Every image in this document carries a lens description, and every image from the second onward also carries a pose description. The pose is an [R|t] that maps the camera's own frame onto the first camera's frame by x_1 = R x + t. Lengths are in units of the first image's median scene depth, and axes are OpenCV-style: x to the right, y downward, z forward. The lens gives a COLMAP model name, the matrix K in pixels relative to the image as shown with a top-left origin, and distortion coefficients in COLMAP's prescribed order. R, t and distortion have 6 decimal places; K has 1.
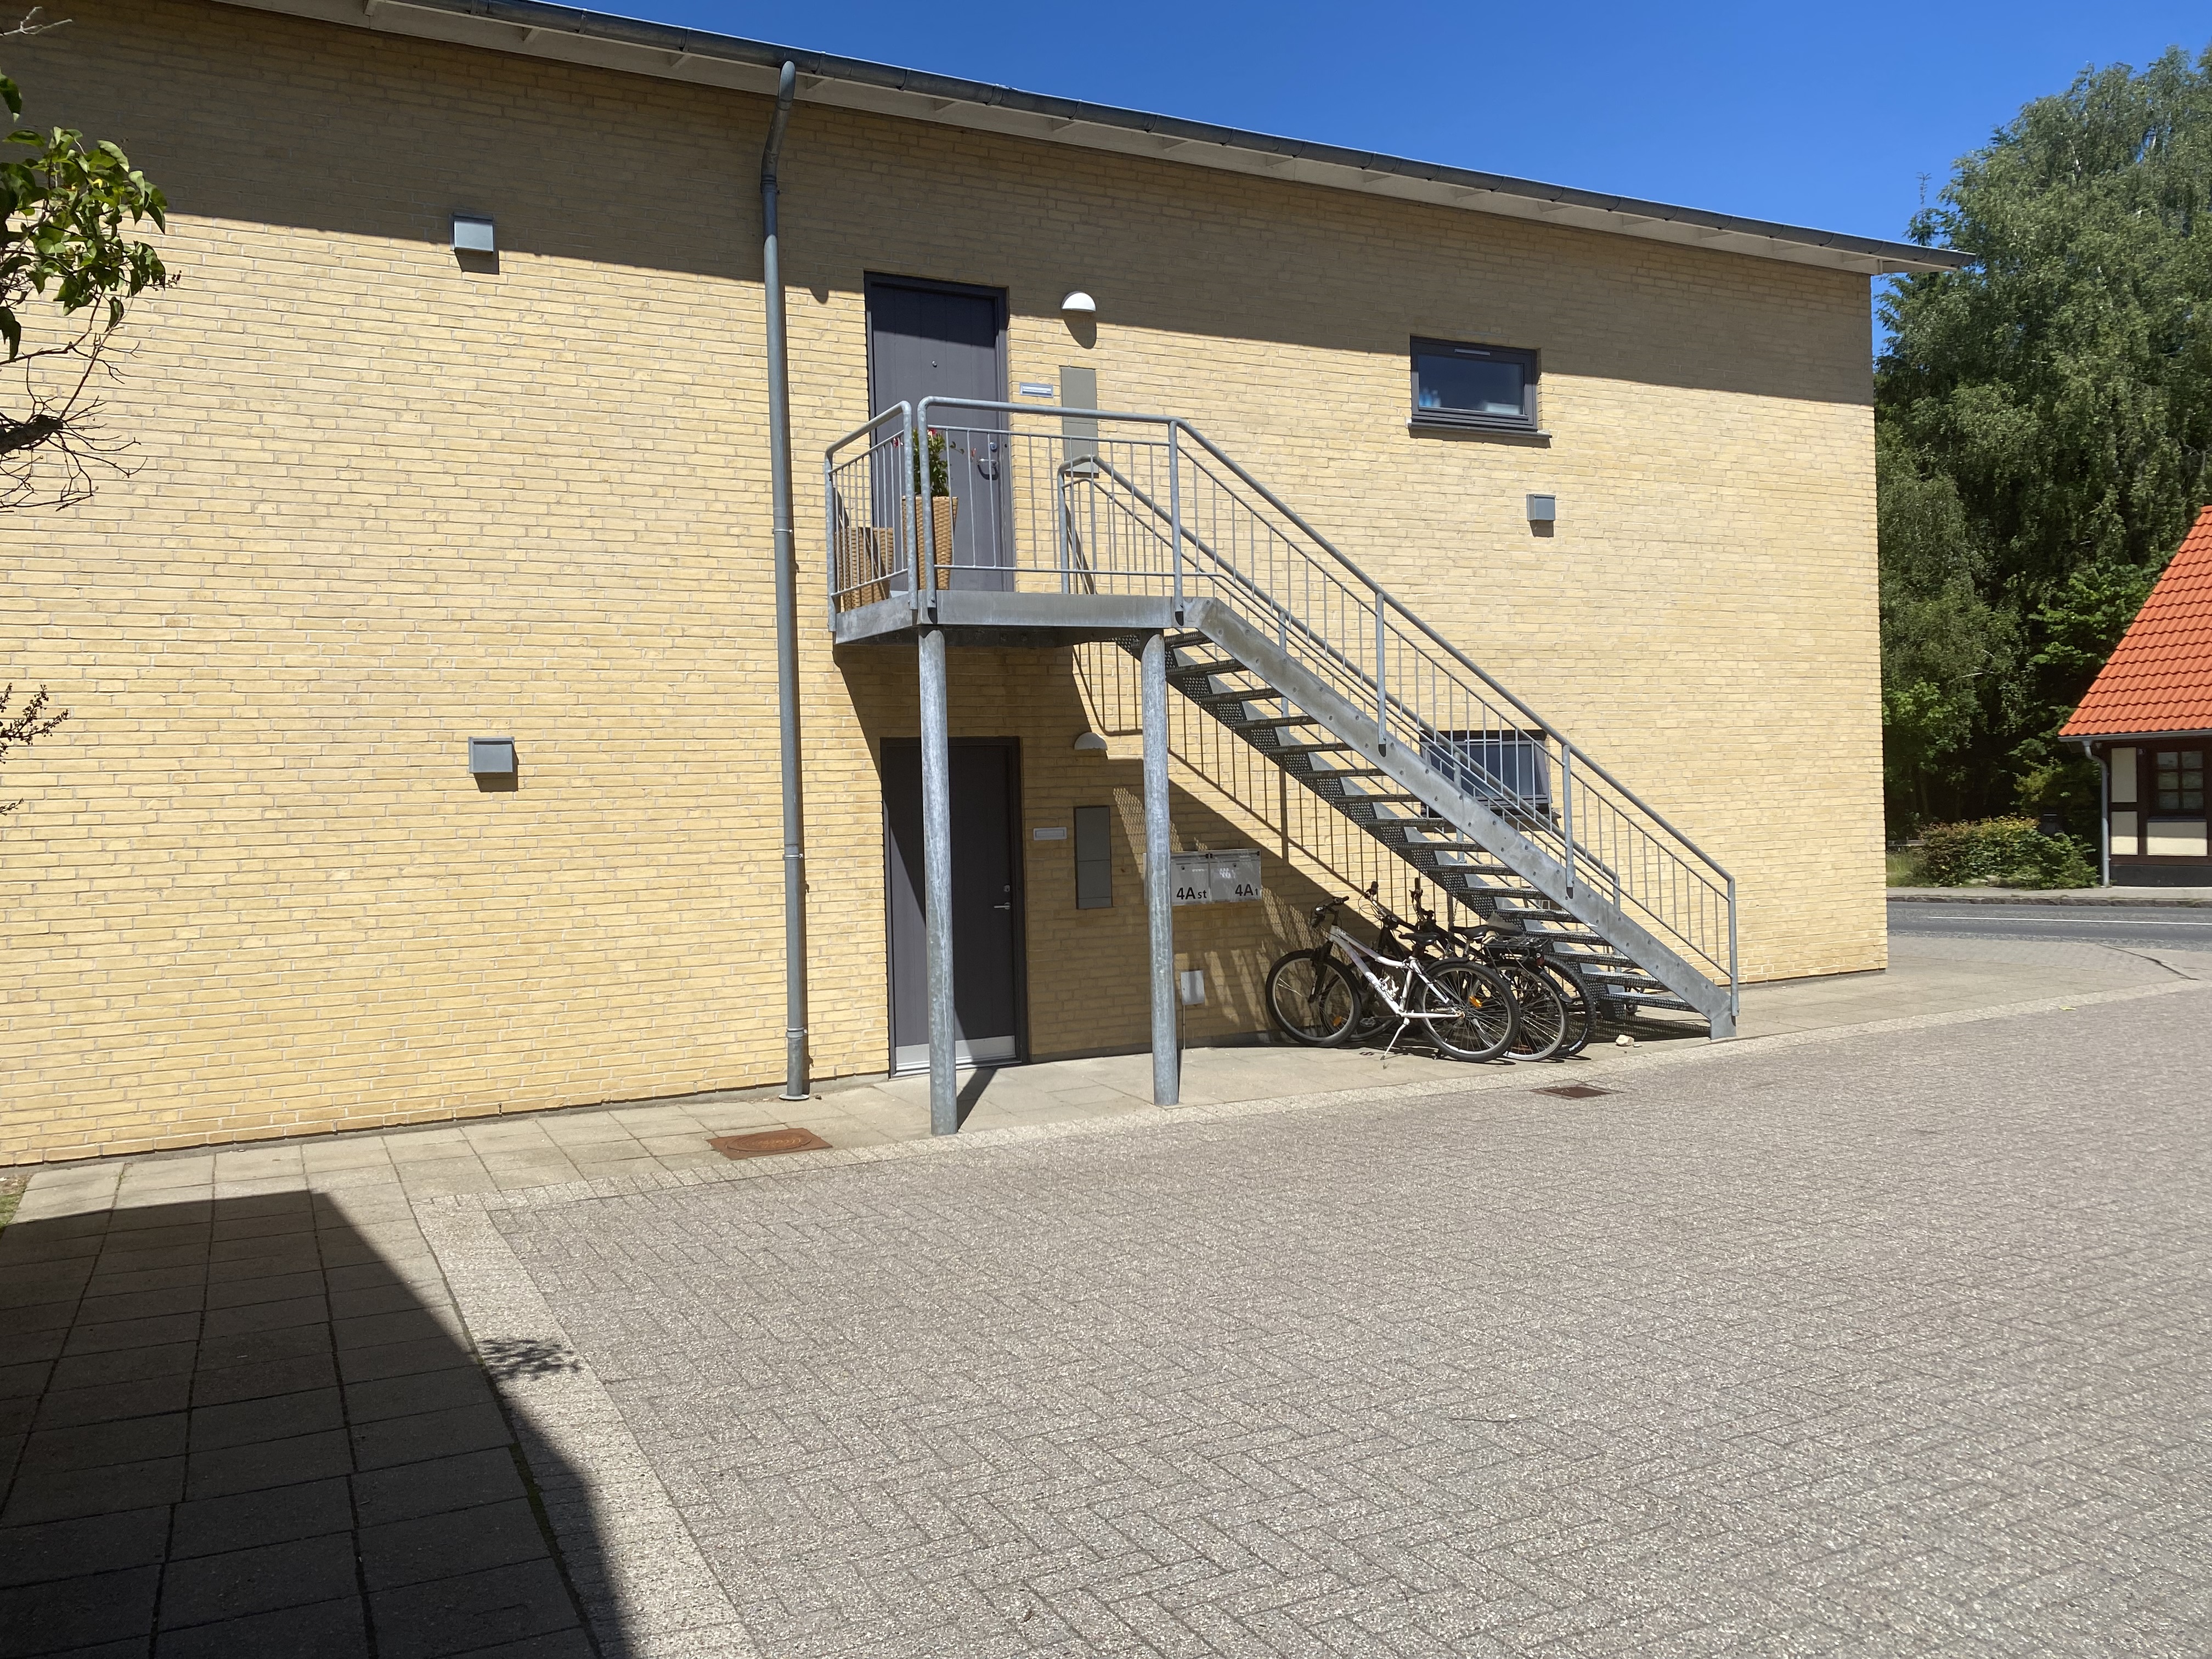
lens RADIAL K [[1696.3, 0, 1106.0], [0, 1696.3, 829.5], [0, 0, 1]] dist [0.089323, -0.174102]
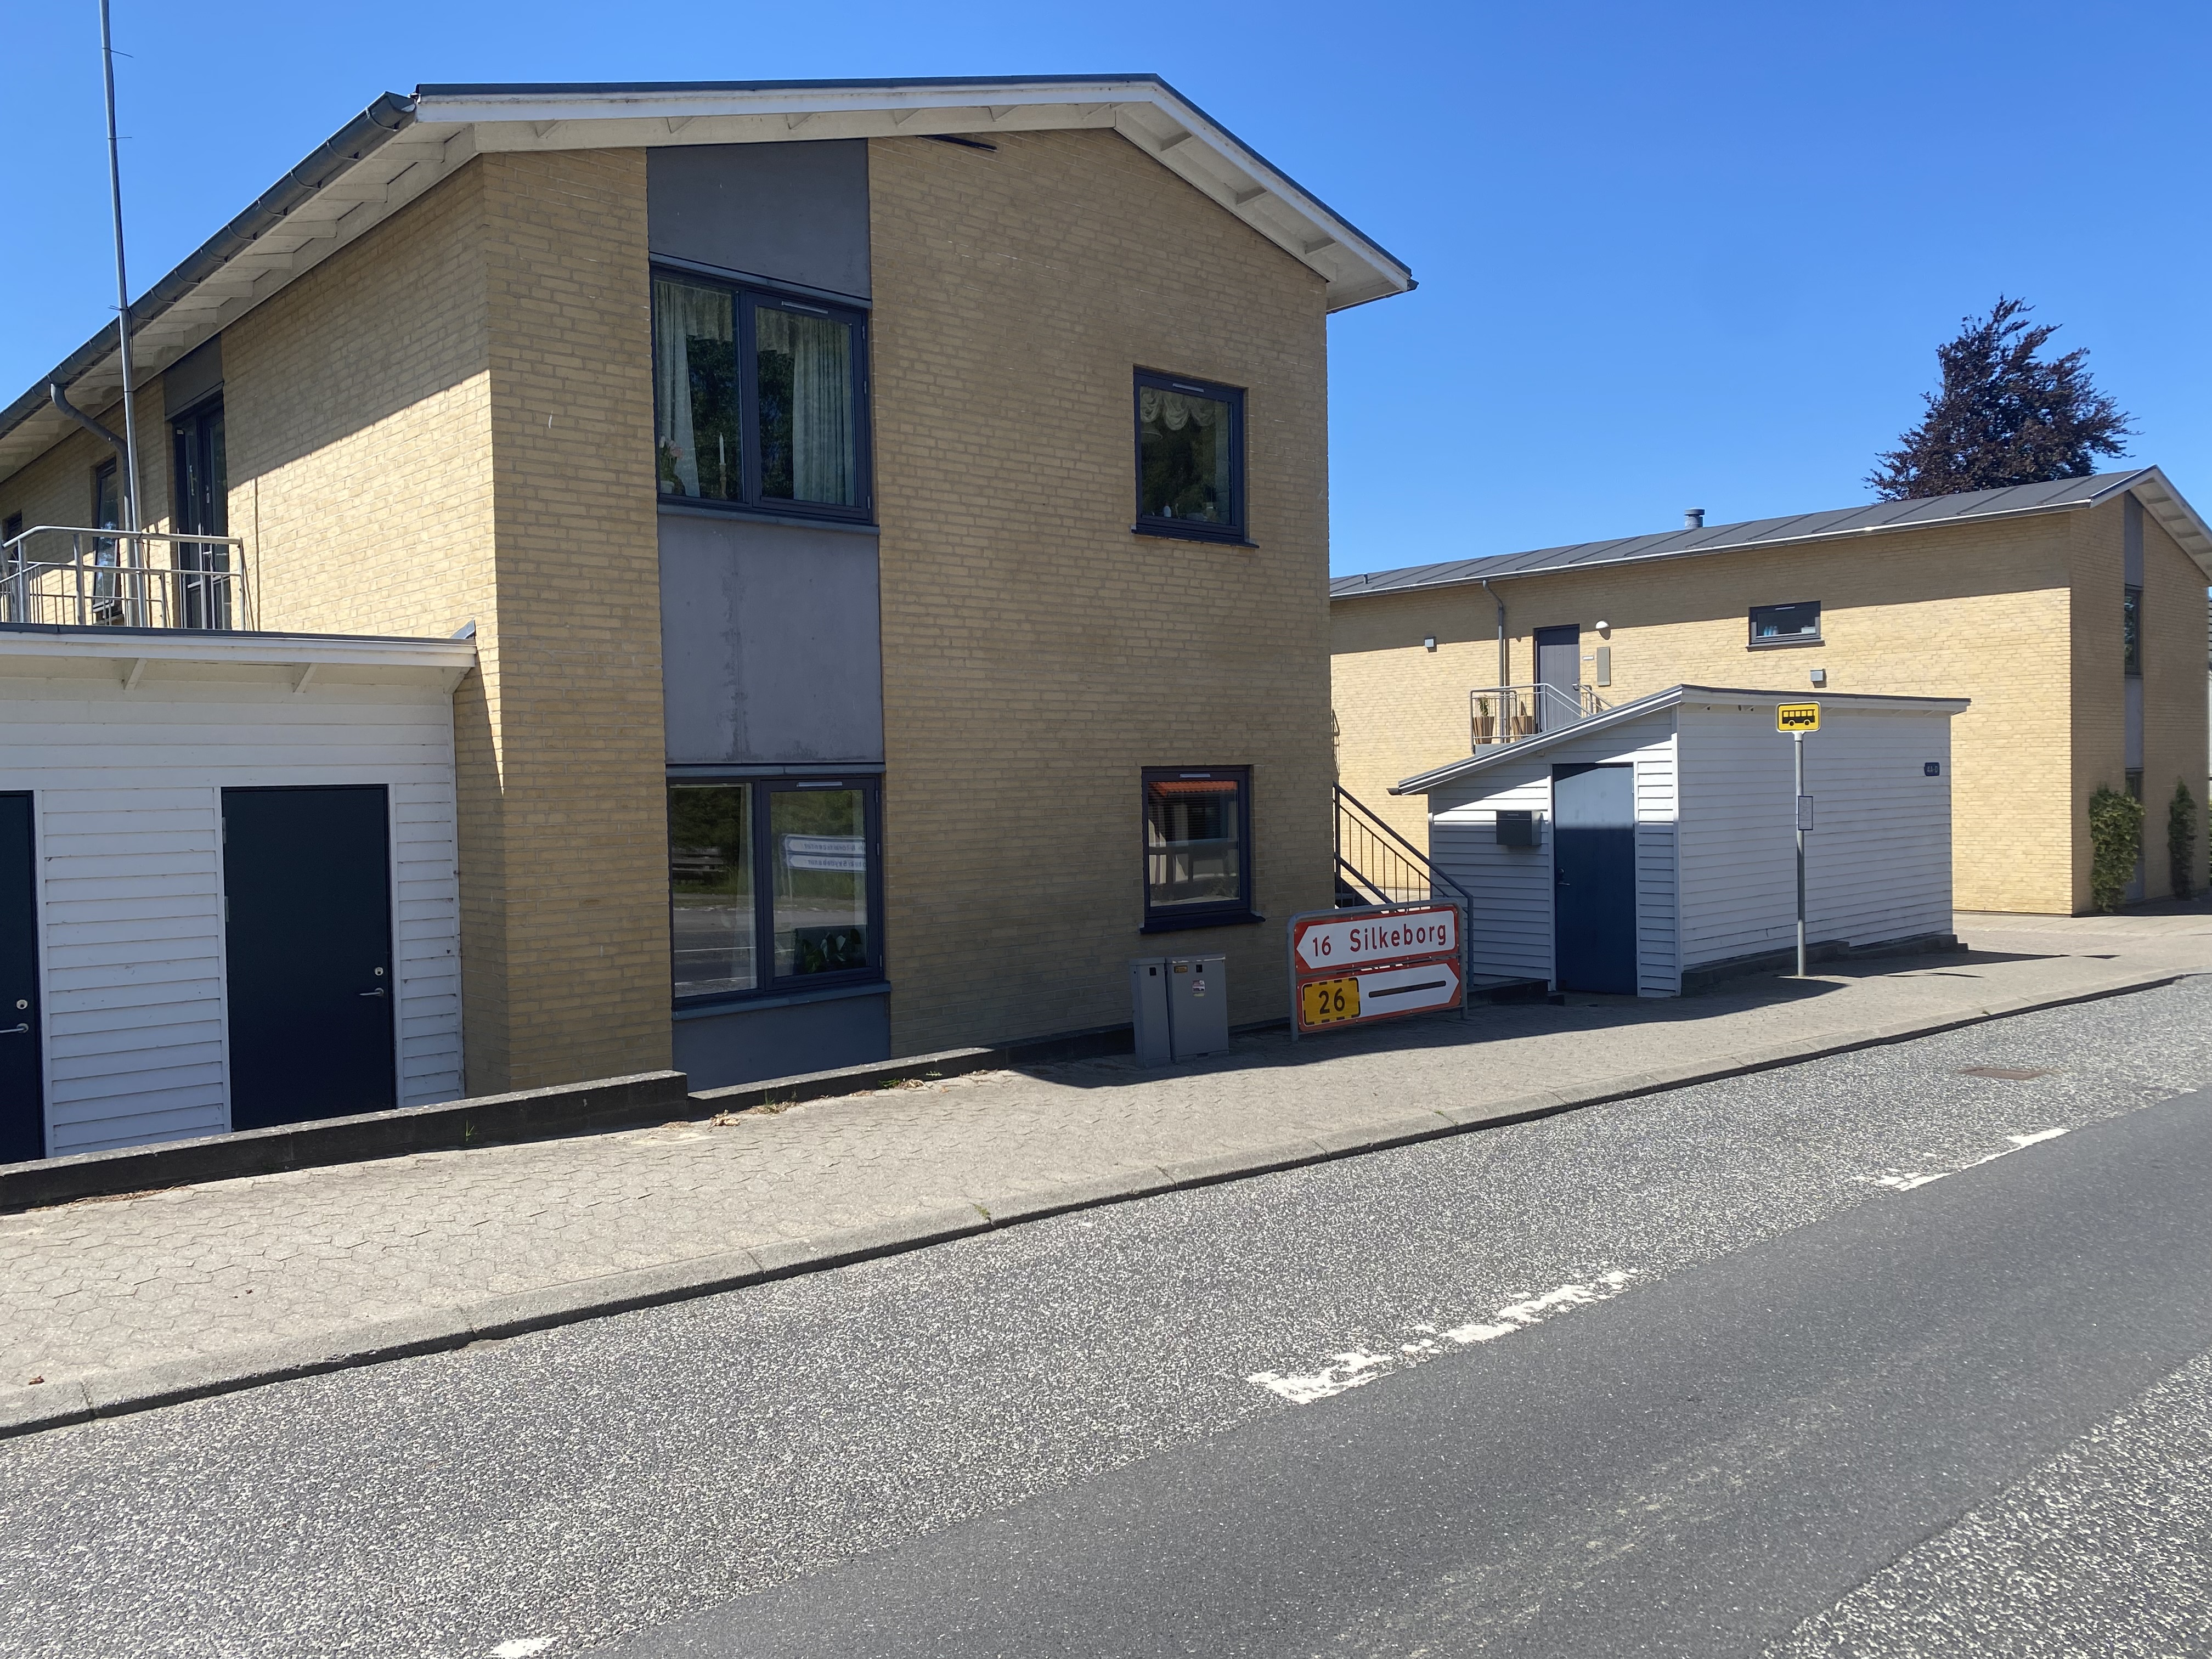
lens RADIAL K [[1696.3, 0, 1106.0], [0, 1696.3, 829.5], [0, 0, 1]] dist [0.089323, -0.174102]
pose [[0.280701, 0.056297, -0.958143, 2.407050], [0.004721, 0.998185, 0.060033, -0.147846], [0.959784, -0.021375, 0.279926, -0.539624]]
